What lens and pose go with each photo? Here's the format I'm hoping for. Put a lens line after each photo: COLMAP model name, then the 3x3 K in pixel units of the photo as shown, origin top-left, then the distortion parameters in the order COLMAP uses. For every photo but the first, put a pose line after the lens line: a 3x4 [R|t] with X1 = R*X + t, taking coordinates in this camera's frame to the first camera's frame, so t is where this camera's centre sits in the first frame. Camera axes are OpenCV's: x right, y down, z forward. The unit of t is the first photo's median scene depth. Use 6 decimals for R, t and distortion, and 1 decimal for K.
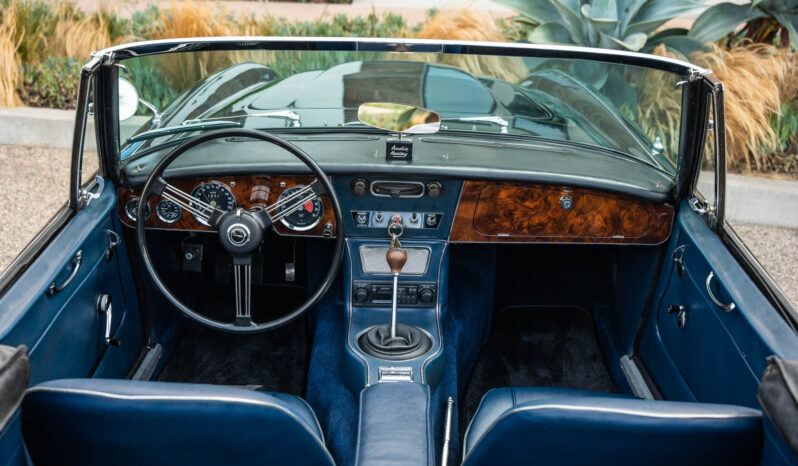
lens RADIAL K [[904.2, 0, 403.2], [0, 904.2, 236.9], [0, 0, 1]] dist [0.040175, 0.000000]
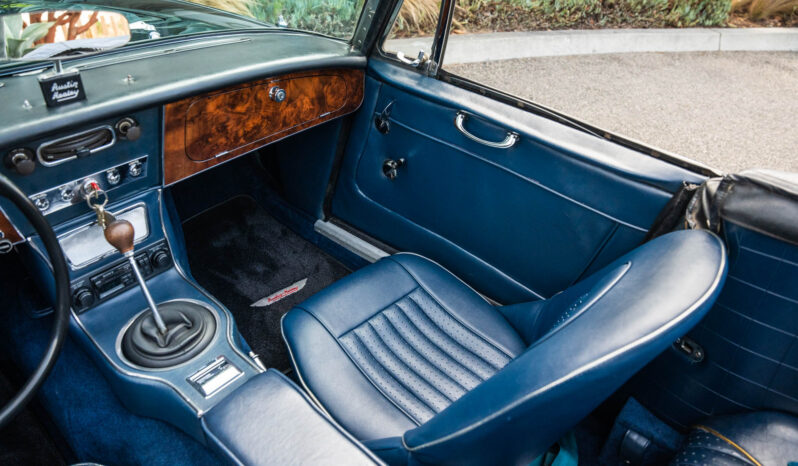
lens RADIAL K [[546.9, 0, 403.2], [0, 546.9, 242.8], [0, 0, 1]] dist [-0.139495, 0.066452]
pose [[0.668618, -0.439033, 0.600167, -0.113453], [0.274857, 0.895858, 0.349131, -0.056787], [-0.690944, -0.068475, 0.719658, 0.526472]]
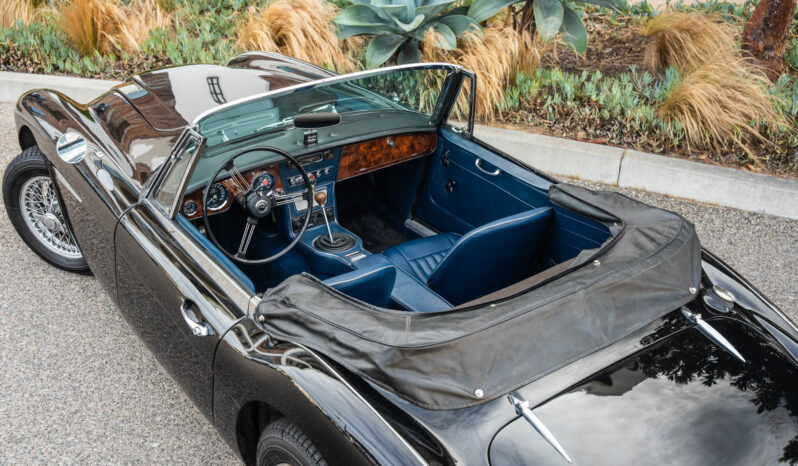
lens RADIAL K [[915.2, 0, 400.8], [0, 915.2, 237.1], [0, 0, 1]] dist [-0.022264, 0.000000]
pose [[0.805113, -0.294387, 0.514906, -0.816781], [0.239362, 0.955564, 0.172054, -0.171202], [-0.542677, -0.015274, 0.839803, -0.579986]]
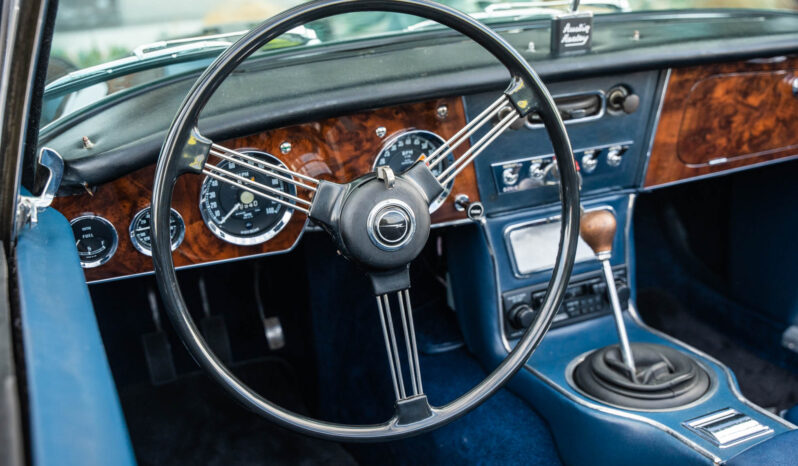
lens RADIAL K [[904.2, 0, 410.4], [0, 904.2, 238.3], [0, 0, 1]] dist [0.040175, 0.000000]
pose [[0.906359, -0.203111, 0.370484, -0.316168], [0.228221, 0.973295, -0.024732, 0.016622], [-0.355567, 0.106968, 0.928510, 0.520605]]
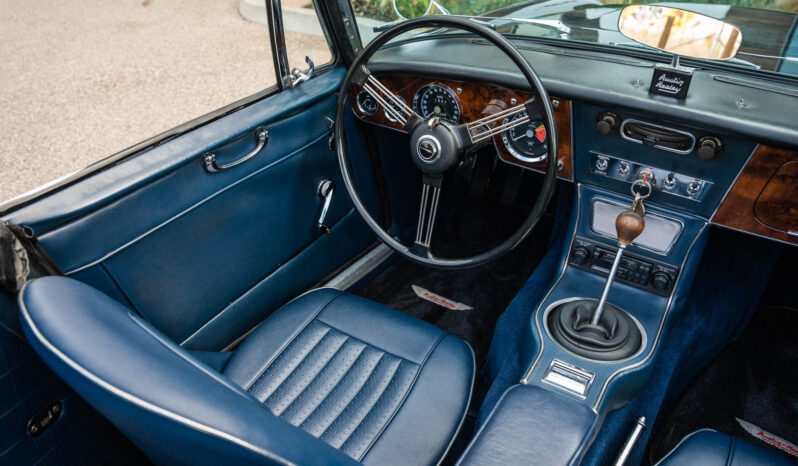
lens RADIAL K [[586.8, 0, 391.2], [0, 586.8, 234.3], [0, 0, 1]] dist [-0.108776, 0.067270]
pose [[0.836621, 0.278502, -0.471702, 0.055723], [-0.205895, 0.957845, 0.200351, -0.025115], [0.507615, -0.070497, 0.858695, 0.478510]]
